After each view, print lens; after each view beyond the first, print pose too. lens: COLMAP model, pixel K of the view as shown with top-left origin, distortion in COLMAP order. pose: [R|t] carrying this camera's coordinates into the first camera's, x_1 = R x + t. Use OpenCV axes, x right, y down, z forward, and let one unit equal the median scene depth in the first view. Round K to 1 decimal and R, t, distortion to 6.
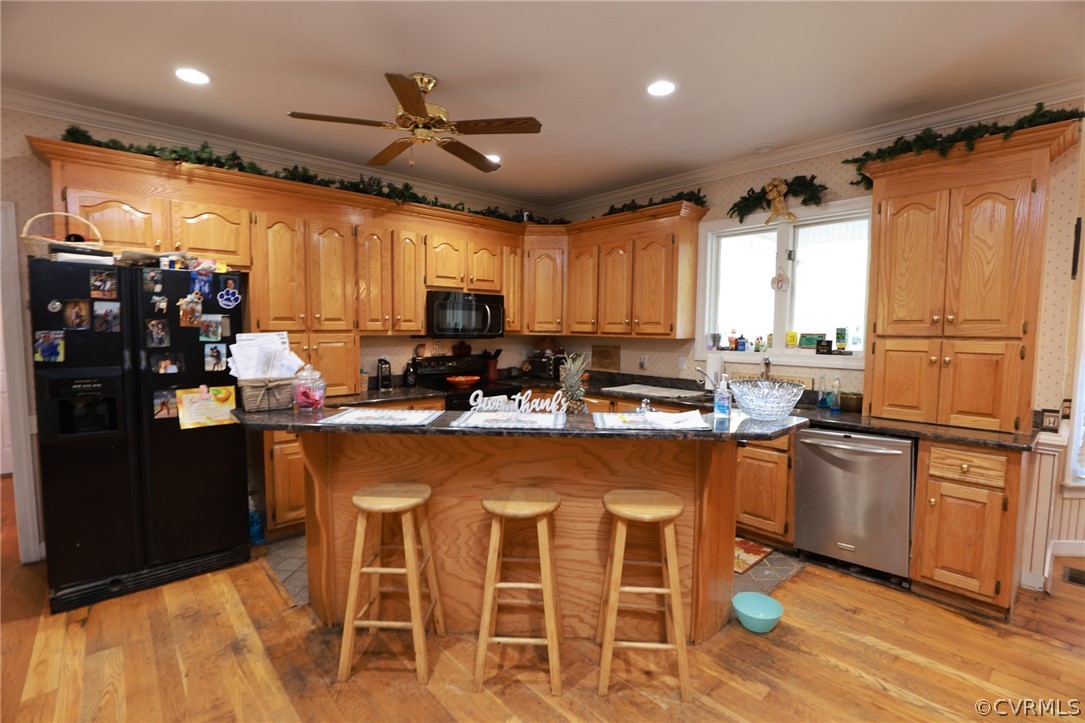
lens RADIAL K [[491.7, 0, 542.9], [0, 491.7, 362.7], [0, 0, 1]] dist [-0.024414, 0.001354]
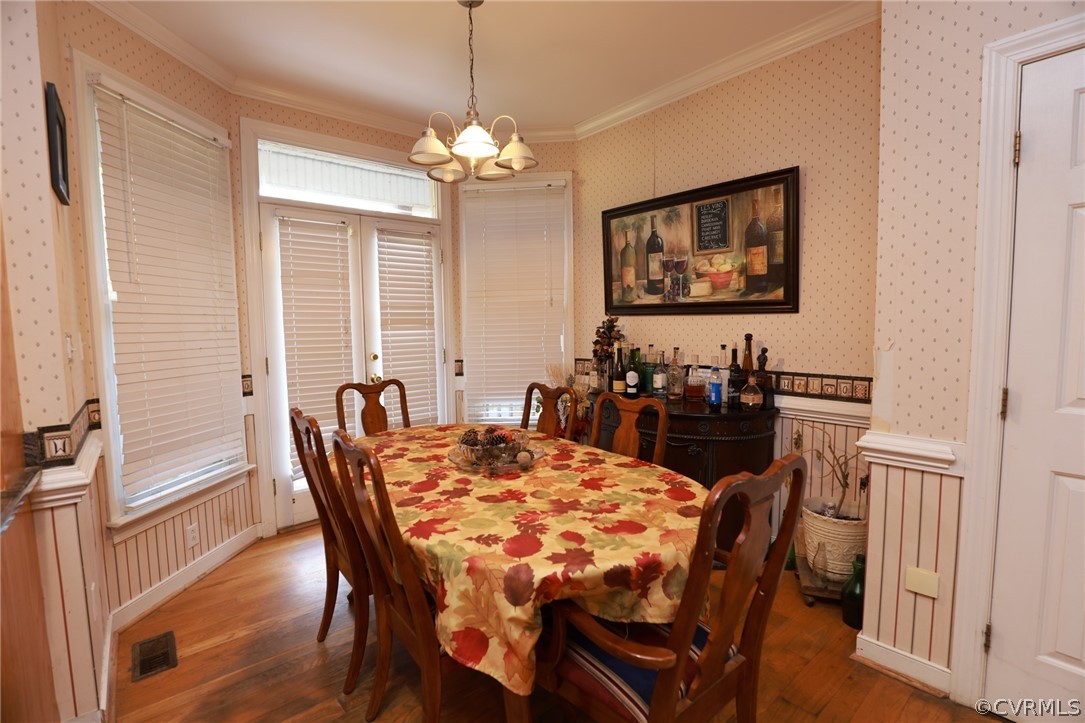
lens RADIAL K [[491.7, 0, 543.8], [0, 491.7, 359.2], [0, 0, 1]] dist [-0.024414, 0.001354]
pose [[0.023749, -0.080098, 0.996504, 0.523224], [0.088079, 0.993077, 0.077724, 0.028788], [-0.995830, 0.085925, 0.030640, 0.411567]]
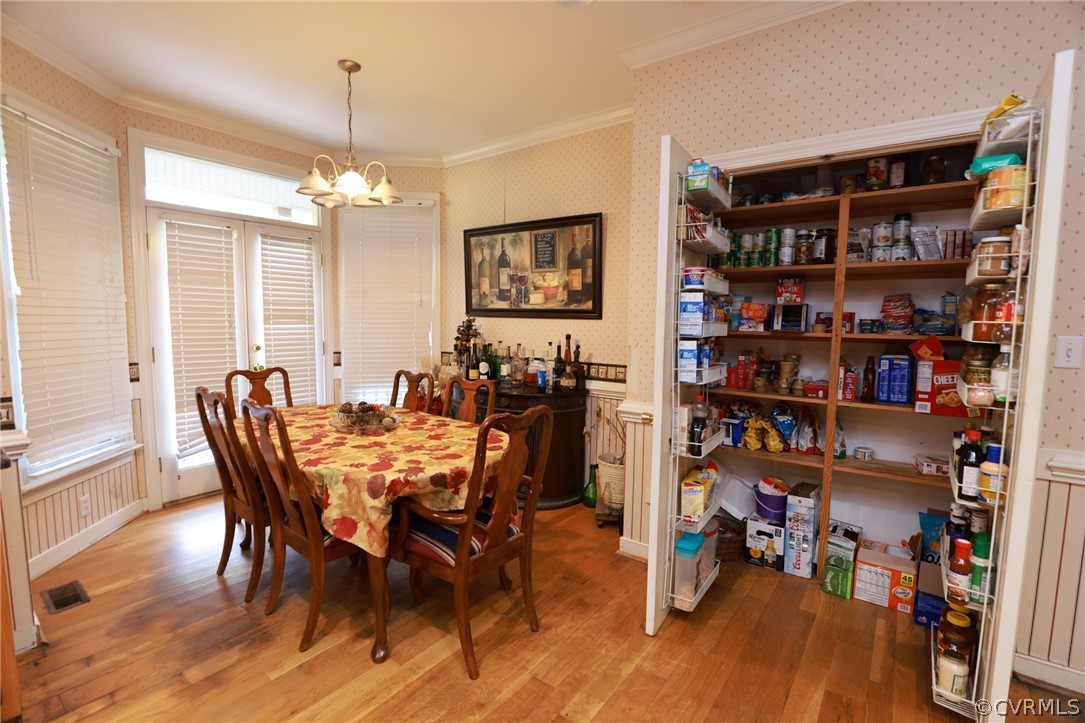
lens RADIAL K [[491.7, 0, 540.2], [0, 491.7, 363.3], [0, 0, 1]] dist [-0.024414, 0.001354]
pose [[-0.196506, -0.097863, 0.975606, 0.235053], [0.058077, 0.992098, 0.111216, 0.017033], [-0.978781, 0.078515, -0.189270, 0.355841]]
